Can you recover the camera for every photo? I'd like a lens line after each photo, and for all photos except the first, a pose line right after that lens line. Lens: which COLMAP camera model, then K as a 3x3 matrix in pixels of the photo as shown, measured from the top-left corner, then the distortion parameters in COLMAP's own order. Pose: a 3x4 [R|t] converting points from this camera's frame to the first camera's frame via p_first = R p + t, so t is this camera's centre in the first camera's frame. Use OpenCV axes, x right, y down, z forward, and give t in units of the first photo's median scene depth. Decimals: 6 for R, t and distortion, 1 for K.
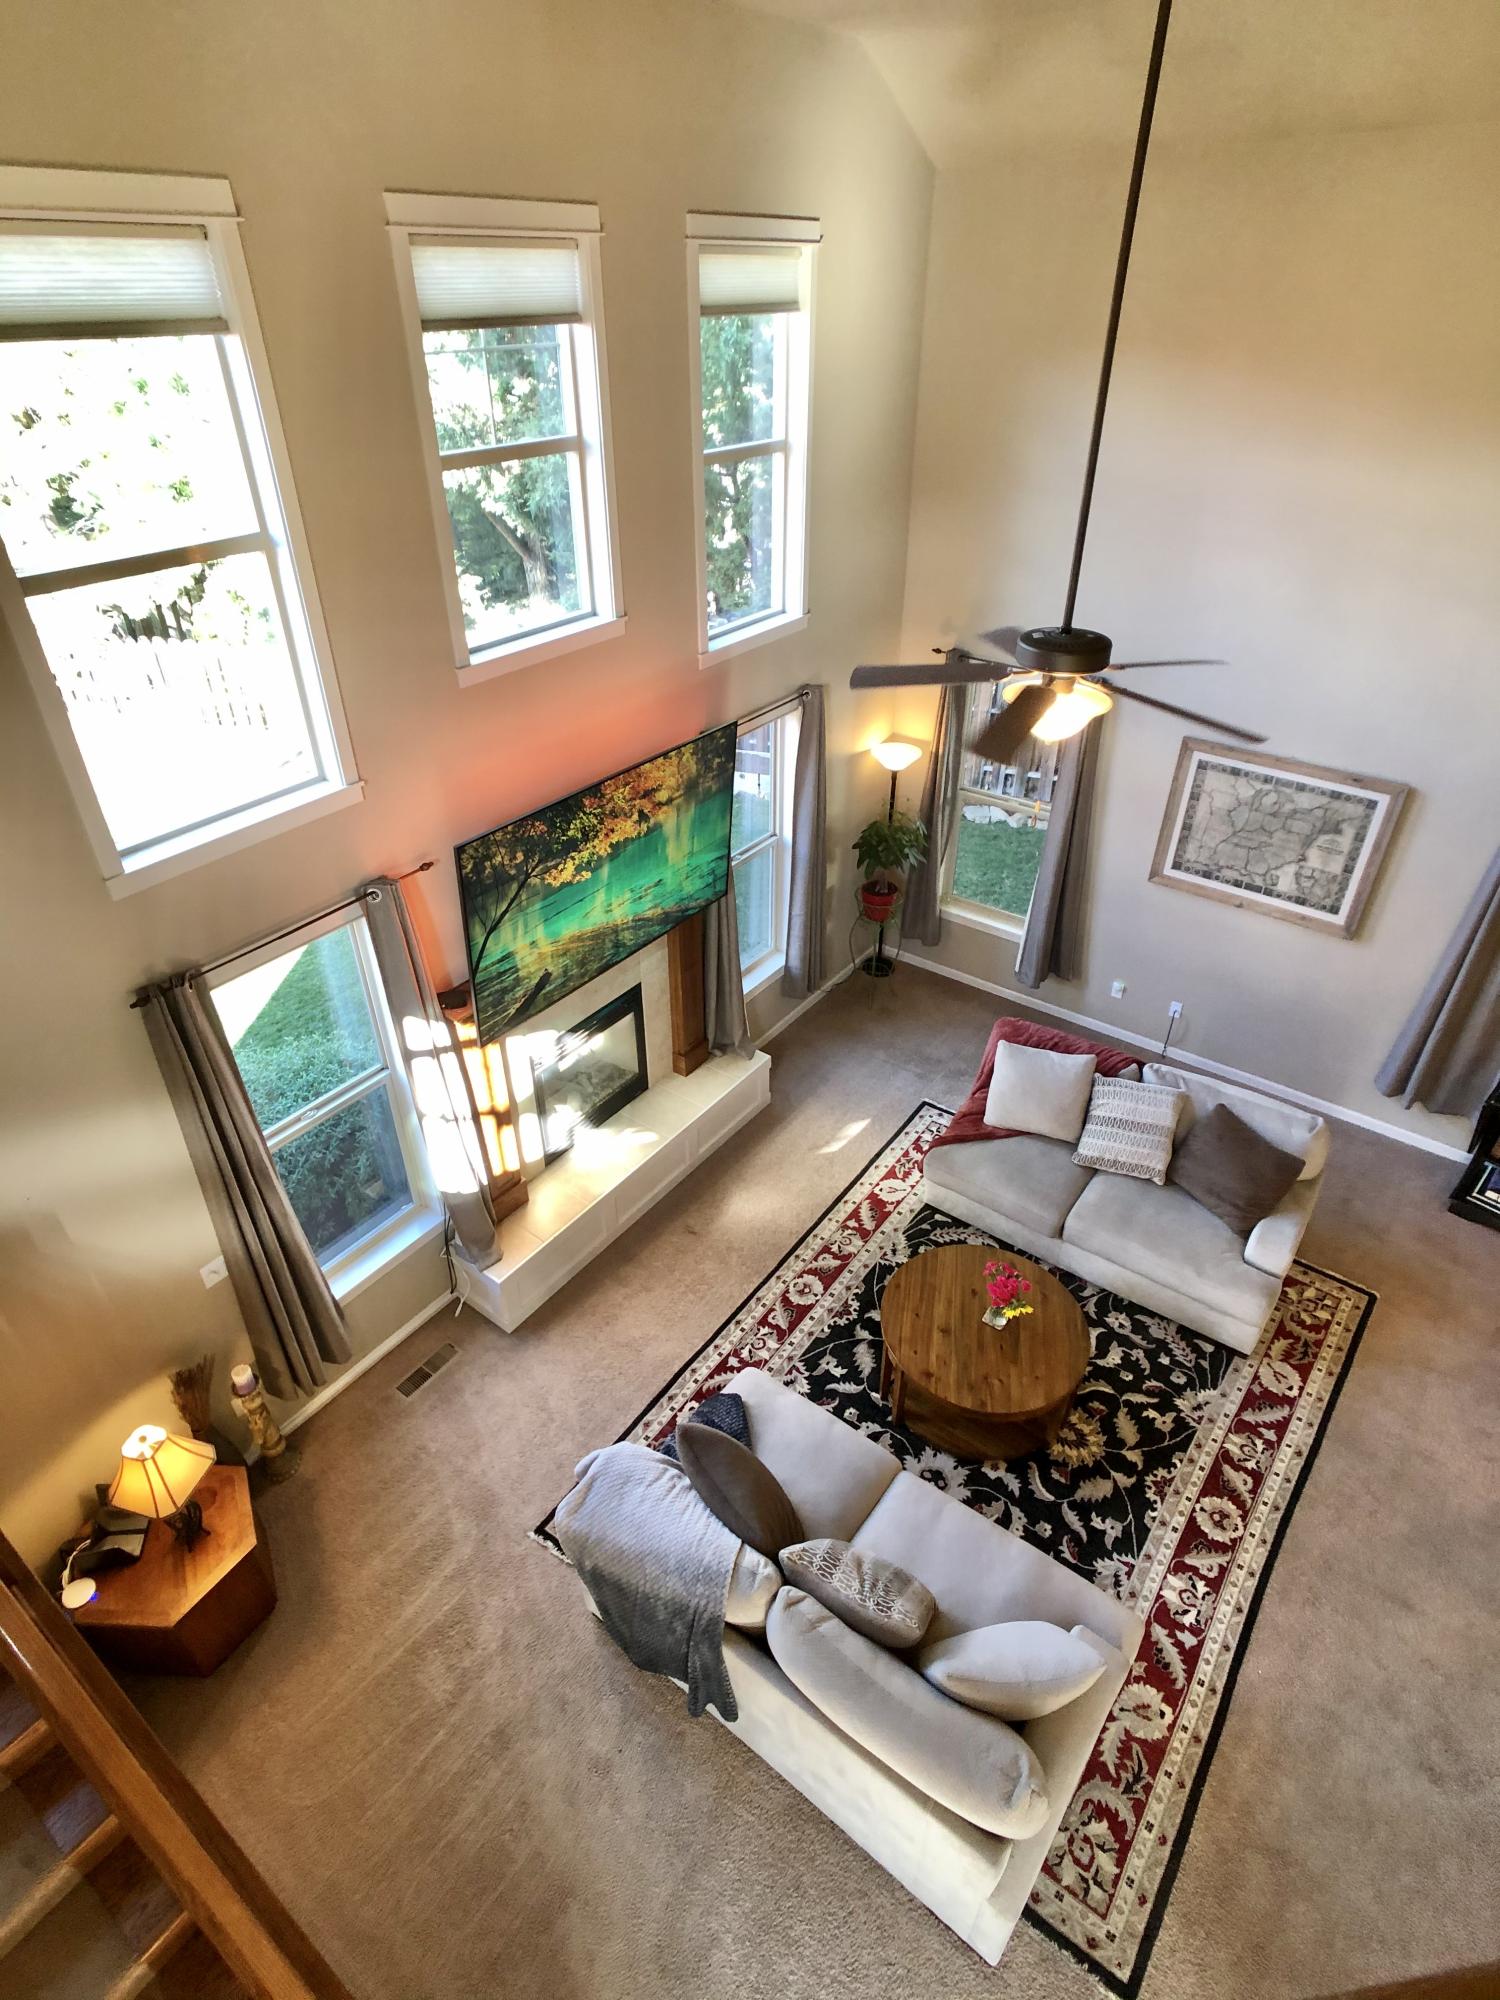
lens RADIAL K [[1065.9, 0, 741.0], [0, 1065.9, 988.0], [0, 0, 1]] dist [-0.022581, 0.009490]
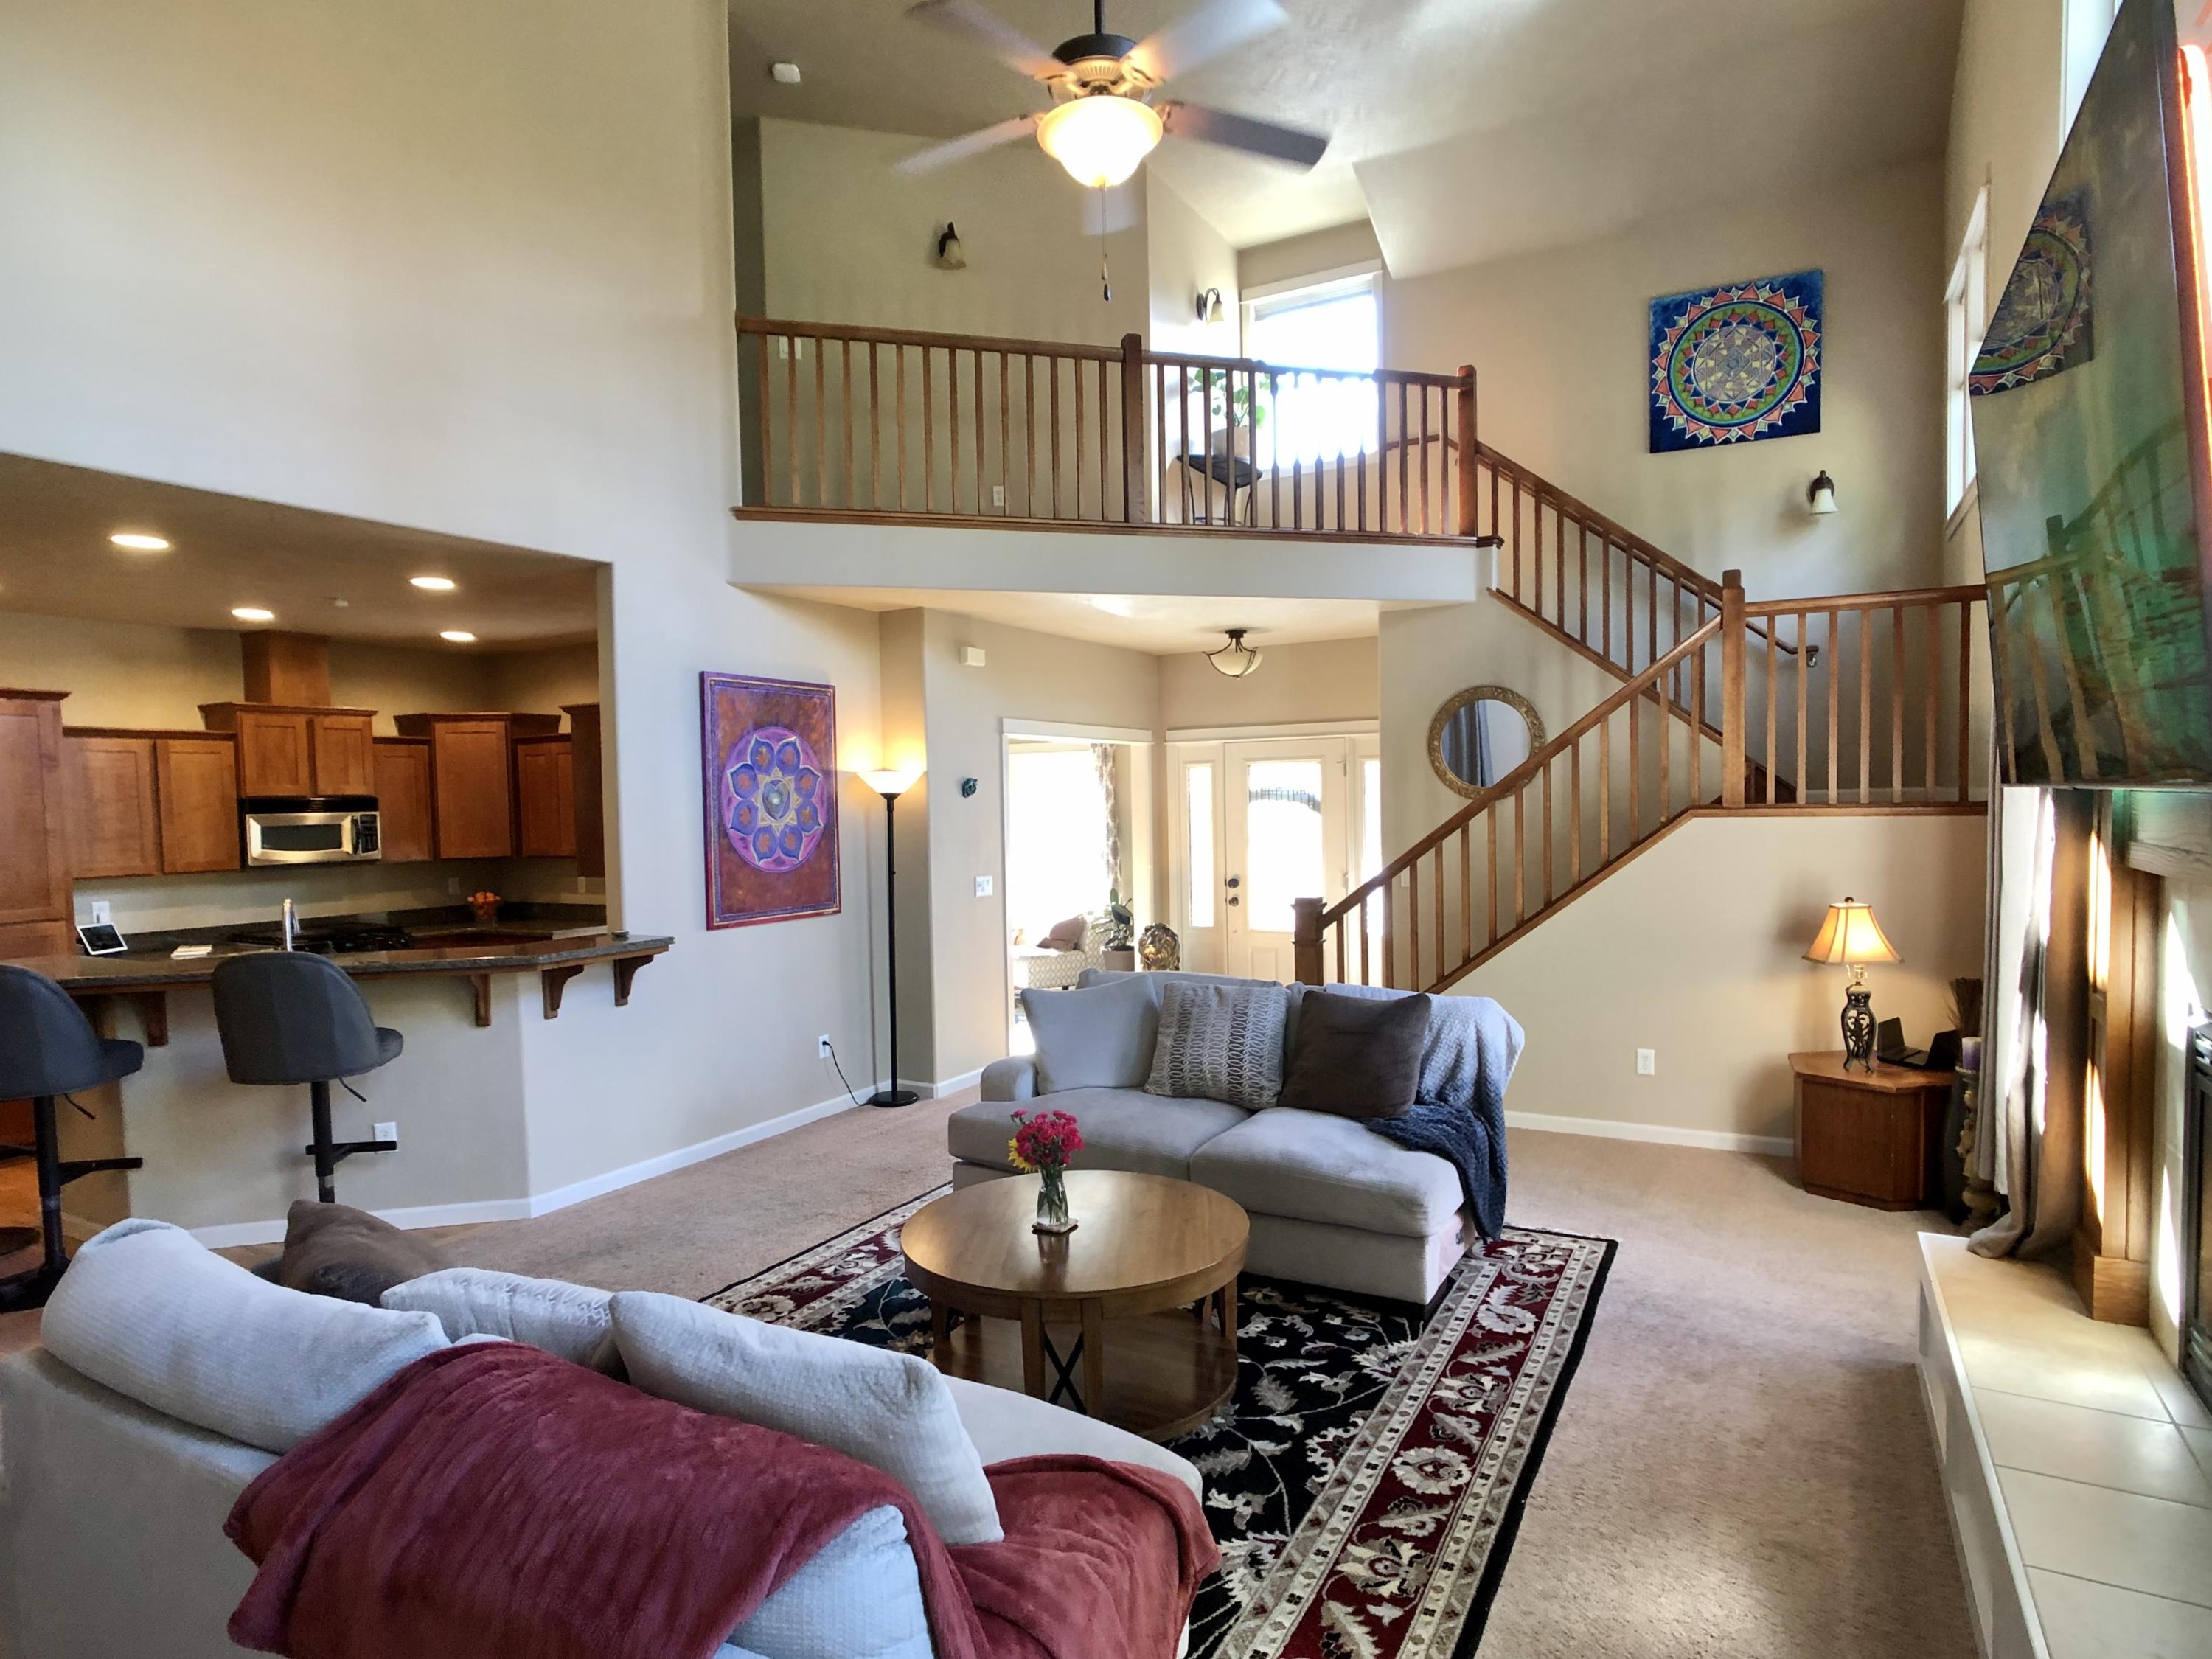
lens RADIAL K [[1221.9, 0, 1101.5], [0, 1221.9, 849.7], [0, 0, 1]] dist [-0.019412, 0.004688]
pose [[-0.991495, 0.032749, -0.125959, 0.289267], [-0.047868, 0.808219, 0.586933, -0.251340], [0.121023, 0.587970, -0.799777, 1.405410]]
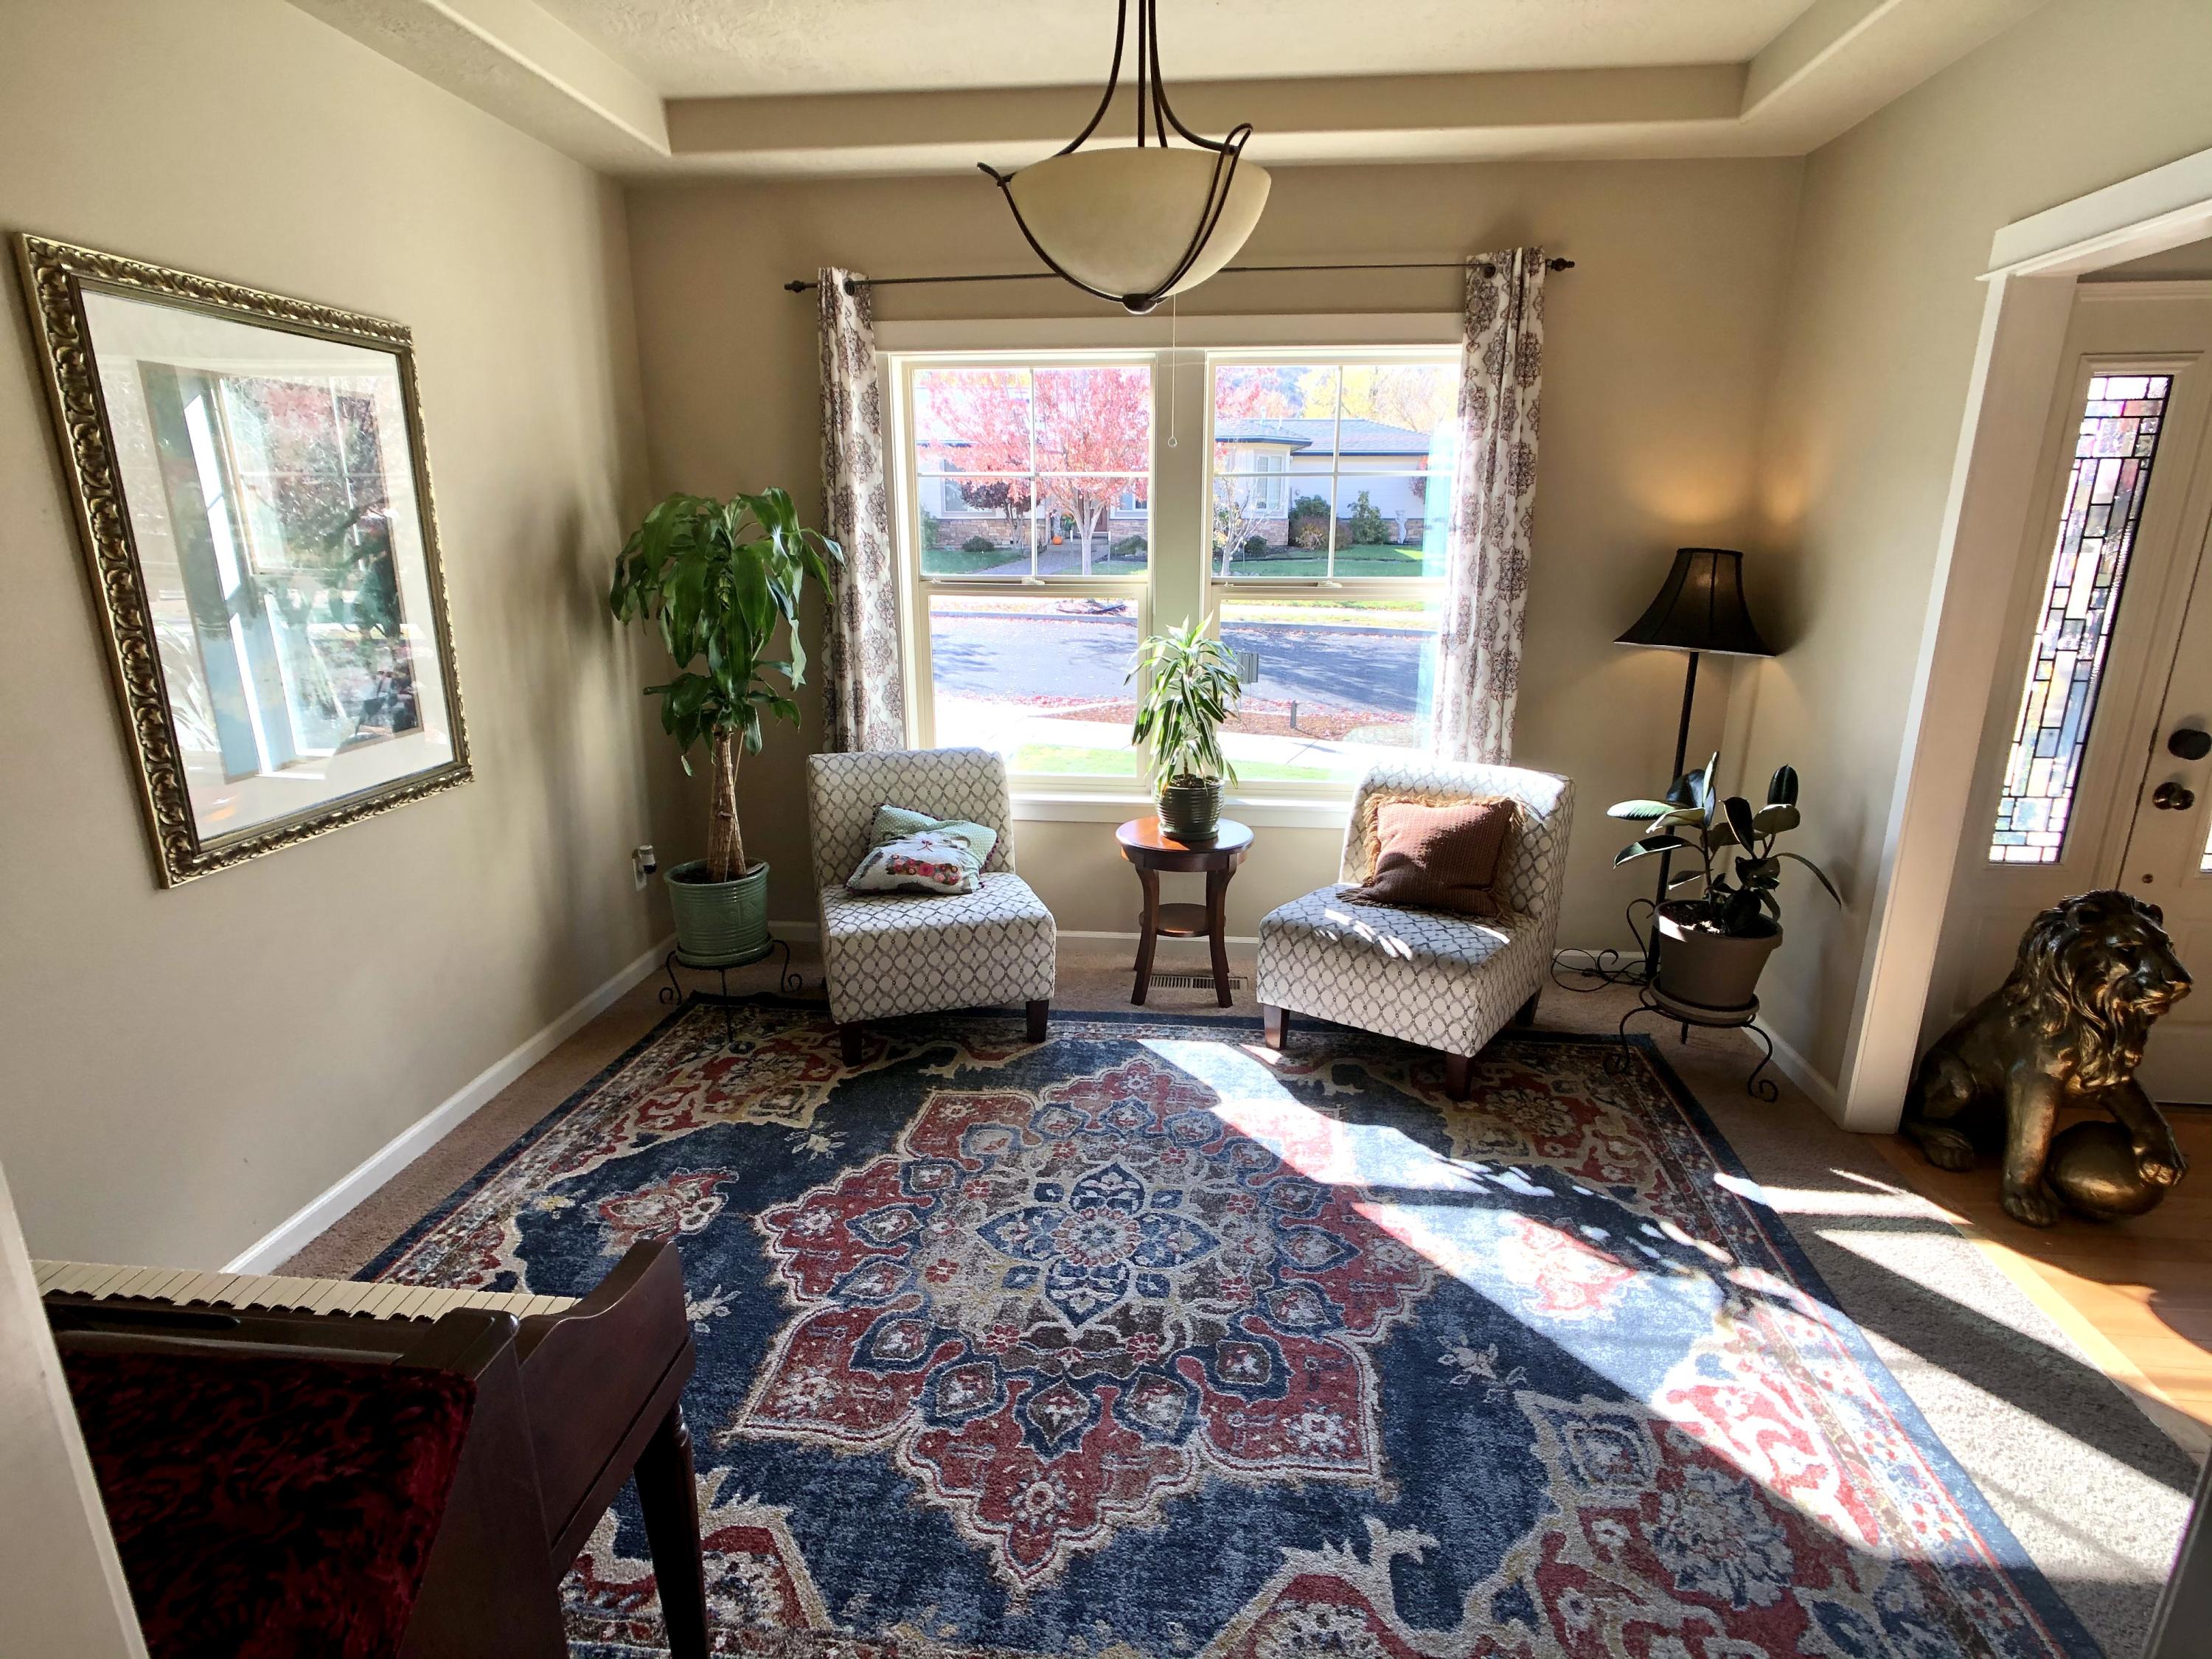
lens RADIAL K [[1178.9, 0, 1105.1], [0, 1178.9, 845.0], [0, 0, 1]] dist [-0.022581, 0.009490]
pose [[-0.855648, 0.146348, -0.496437, 0.624512], [-0.283025, 0.670758, 0.685552, 0.607240], [0.433318, 0.727095, -0.532512, 0.155875]]
